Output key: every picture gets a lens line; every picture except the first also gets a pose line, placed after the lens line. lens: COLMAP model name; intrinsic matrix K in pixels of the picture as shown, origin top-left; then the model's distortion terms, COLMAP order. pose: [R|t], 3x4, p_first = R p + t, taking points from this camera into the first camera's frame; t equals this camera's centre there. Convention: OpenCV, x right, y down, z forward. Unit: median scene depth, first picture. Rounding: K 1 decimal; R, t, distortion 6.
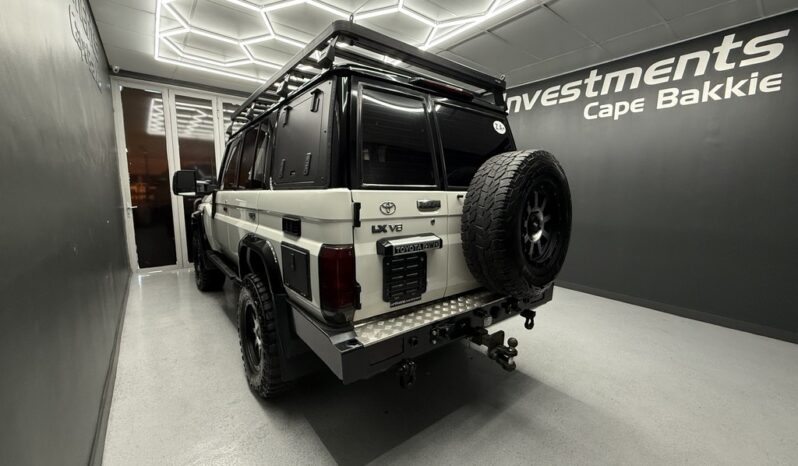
lens RADIAL K [[322.7, 0, 399.0], [0, 322.7, 233.0], [0, 0, 1]] dist [0.000839, 0.000971]
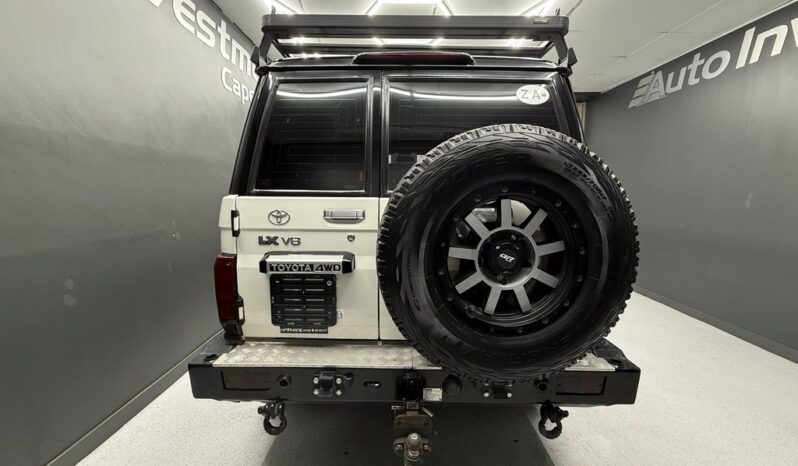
lens RADIAL K [[317.7, 0, 399.0], [0, 317.7, 233.0], [0, 0, 1]] dist [-0.000516, -0.000282]
pose [[0.781333, 0.077419, -0.619294, 0.646877], [-0.080753, 0.996476, 0.022690, -0.070089], [0.618868, 0.032282, 0.784831, 0.466229]]
